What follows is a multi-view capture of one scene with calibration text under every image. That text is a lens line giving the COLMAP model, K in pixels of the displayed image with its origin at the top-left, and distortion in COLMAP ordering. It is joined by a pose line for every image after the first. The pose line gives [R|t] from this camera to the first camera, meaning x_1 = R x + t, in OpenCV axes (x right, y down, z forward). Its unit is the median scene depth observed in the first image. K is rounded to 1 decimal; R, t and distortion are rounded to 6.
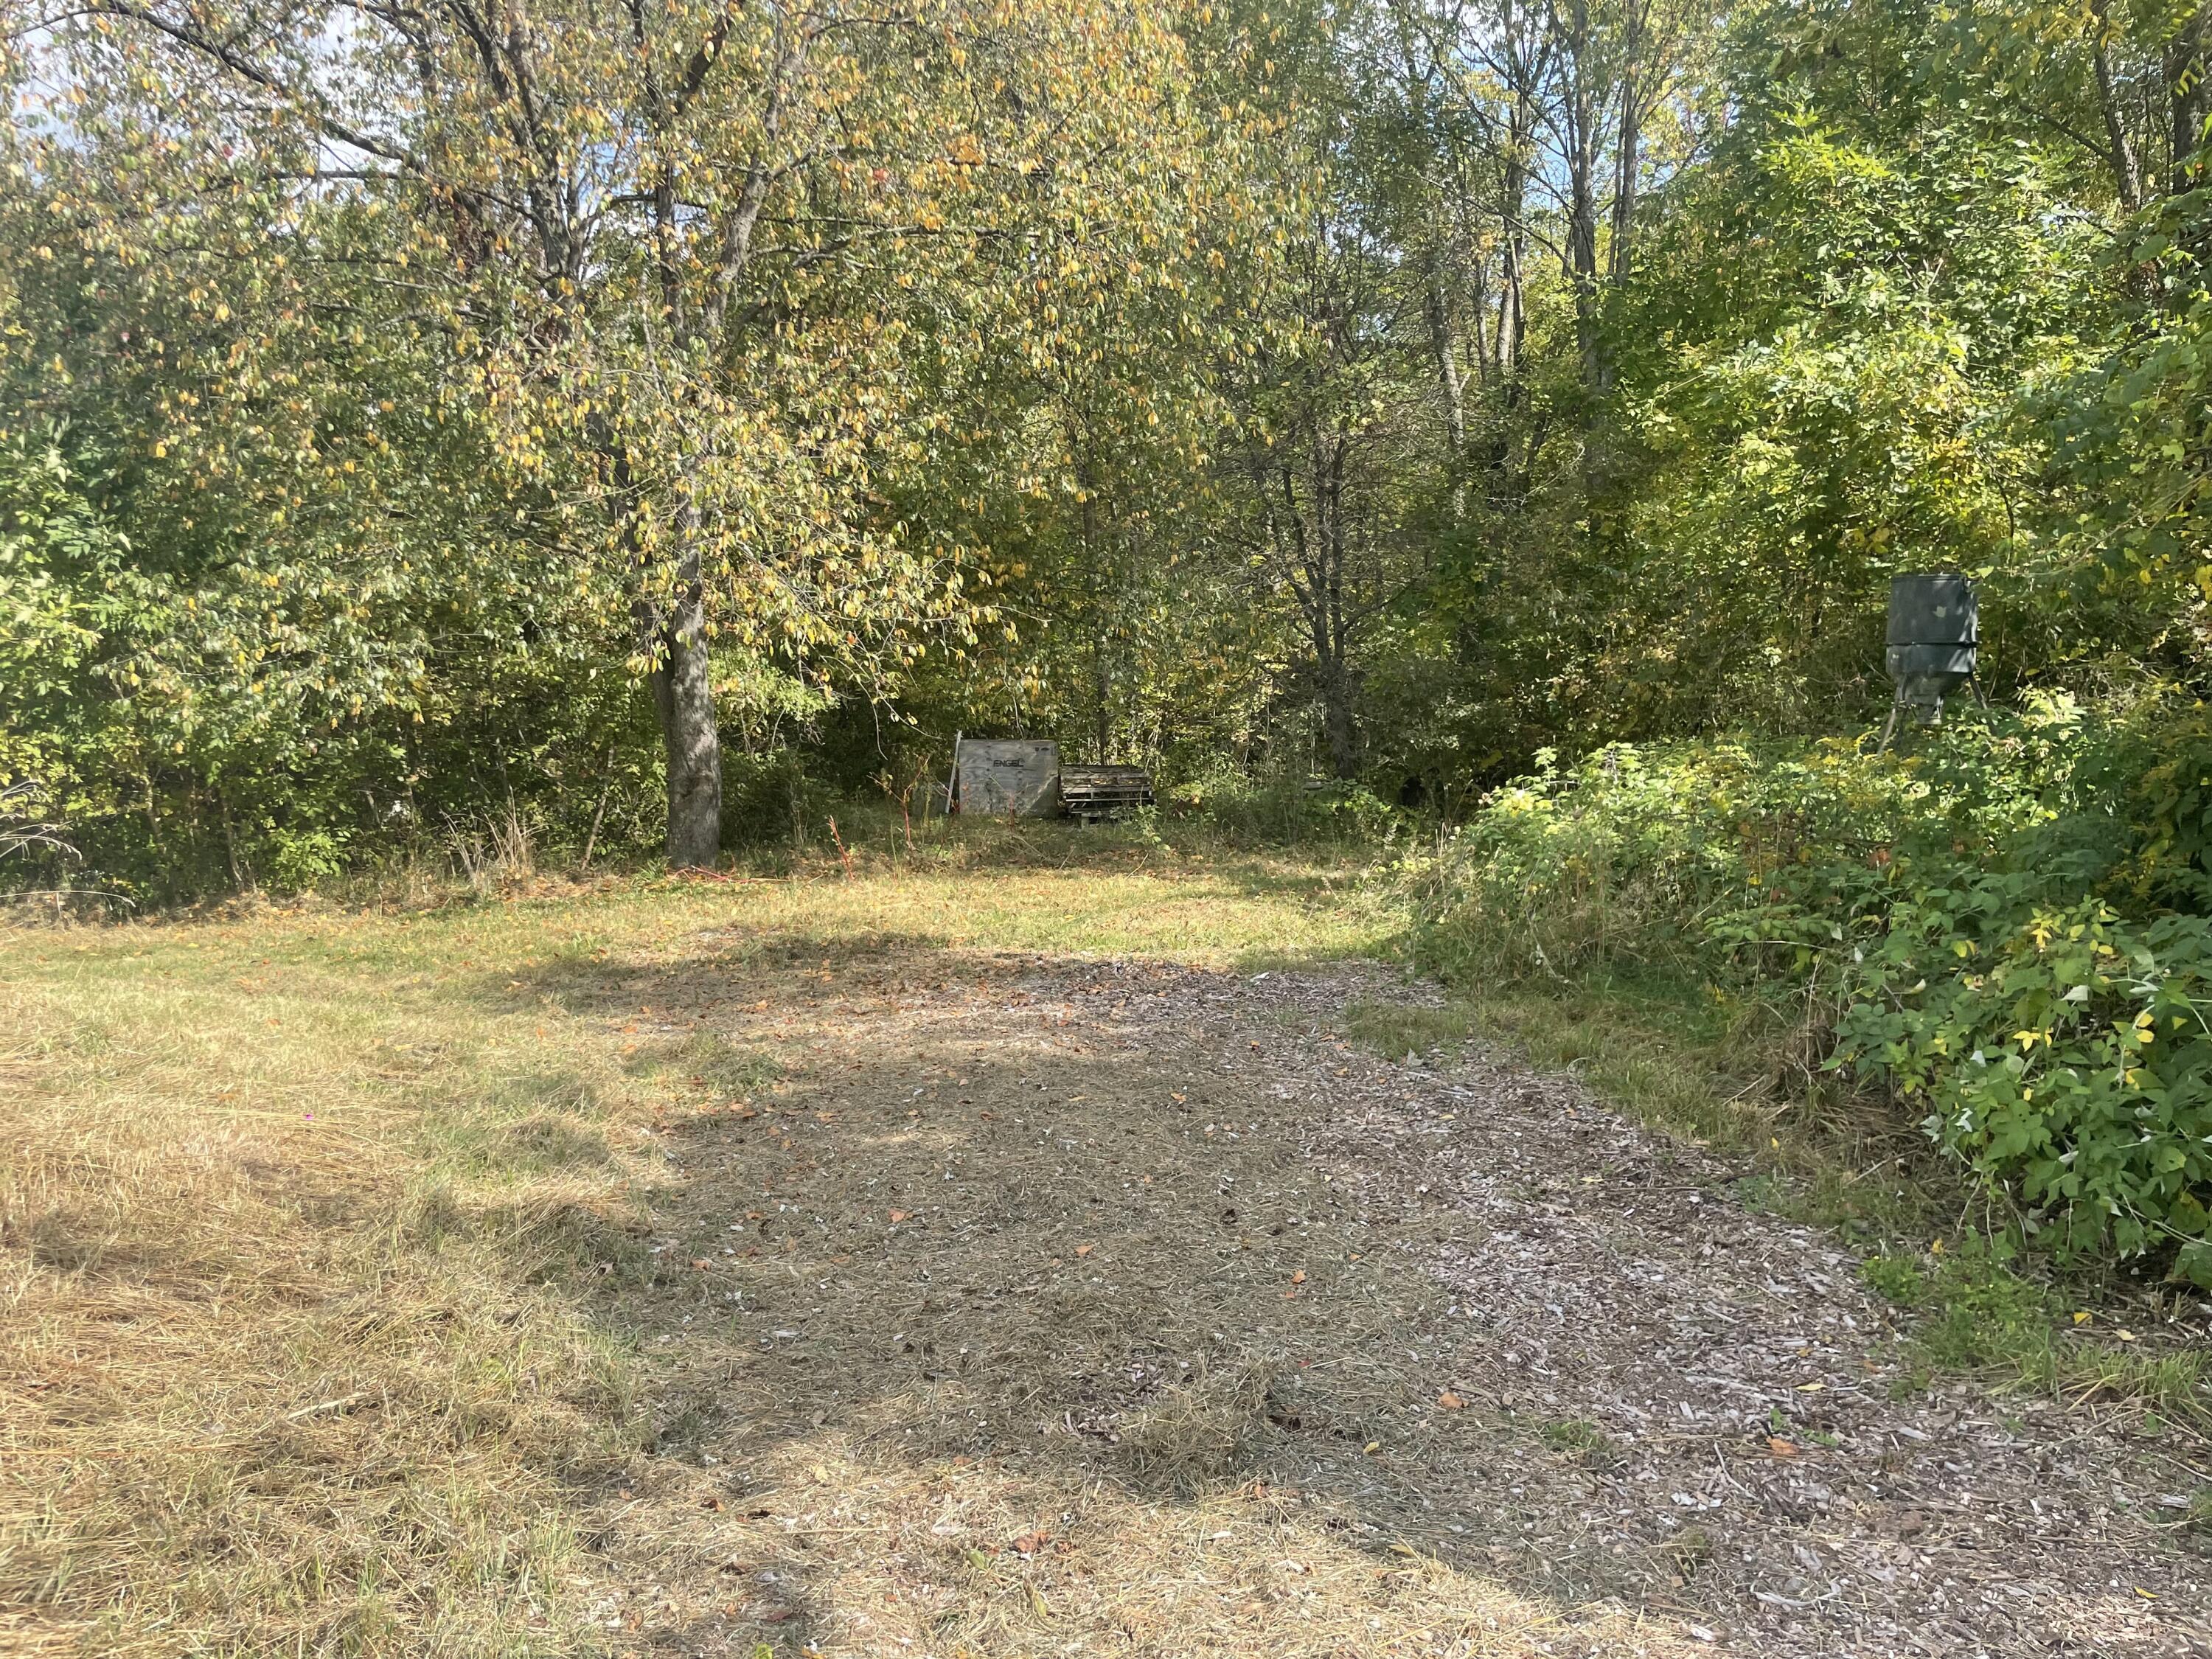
lens RADIAL K [[1663.1, 0, 1106.0], [0, 1663.1, 829.5], [0, 0, 1]] dist [0.060740, -0.001174]
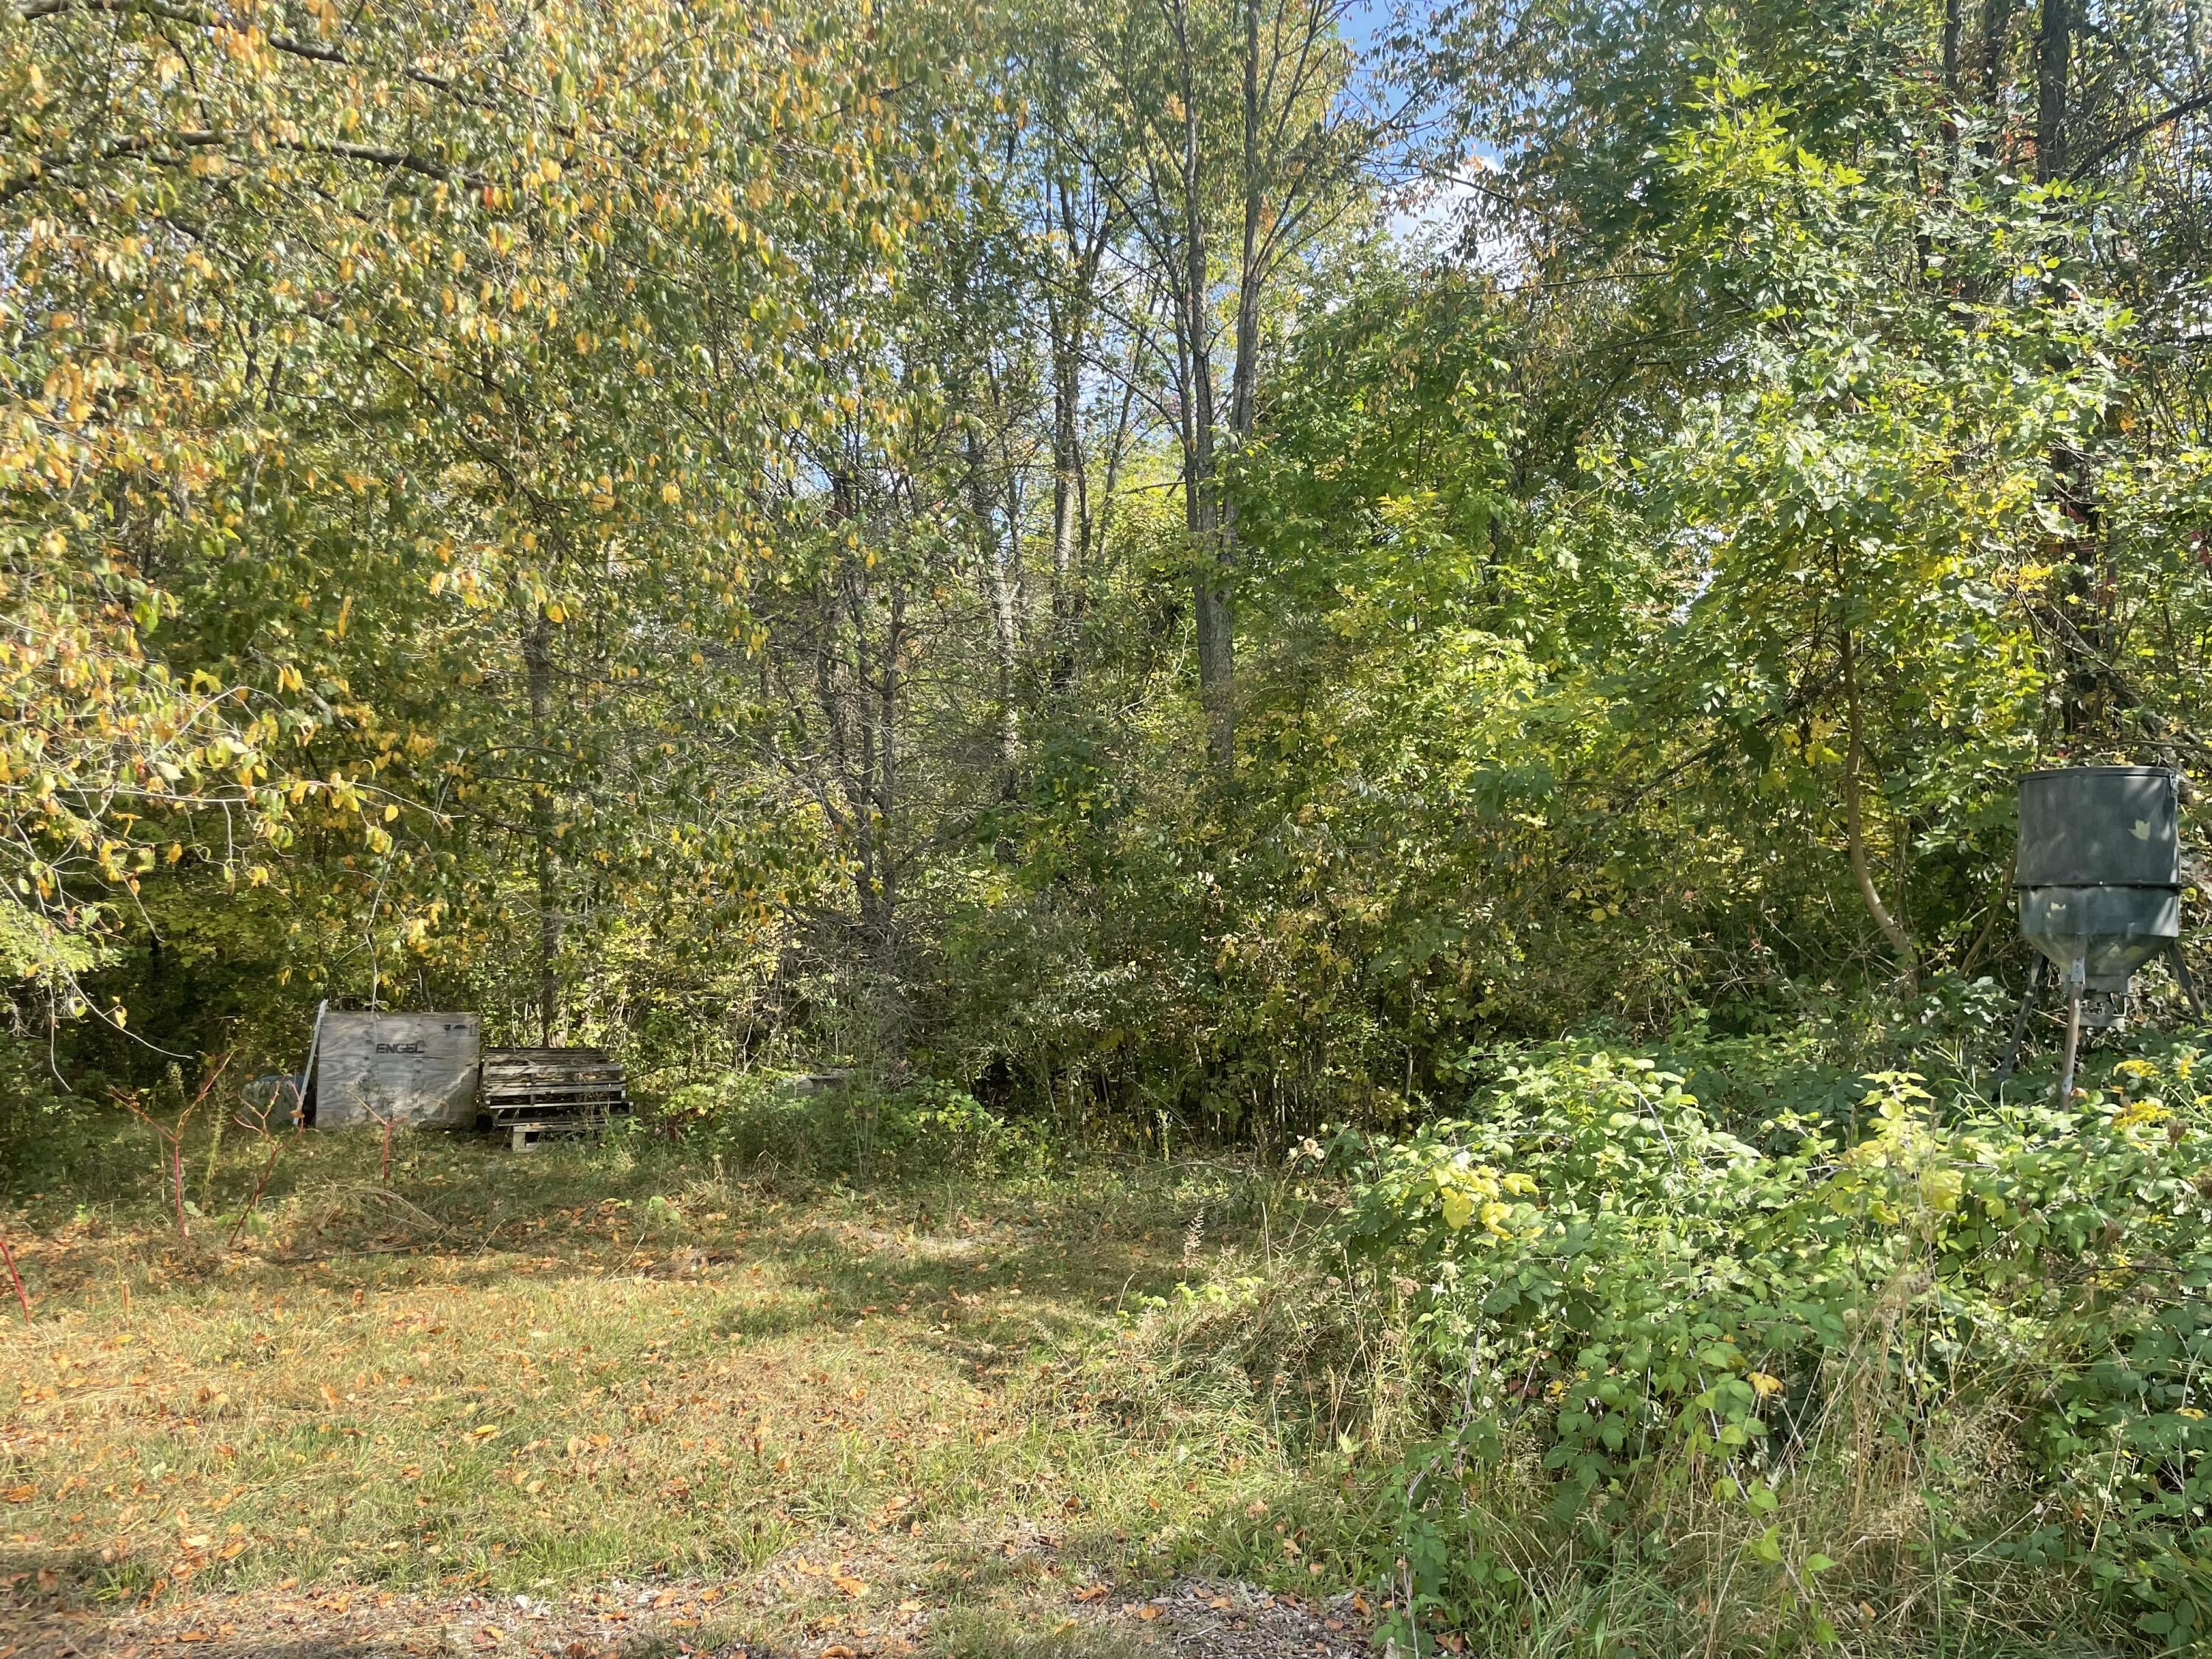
lens RADIAL K [[1663.1, 0, 1106.0], [0, 1663.1, 829.5], [0, 0, 1]] dist [0.060740, -0.001174]
pose [[0.947416, 0.037543, 0.317794, -0.007543], [0.011889, 0.988279, -0.152196, -0.021007], [-0.319783, 0.147971, 0.935865, 0.261068]]
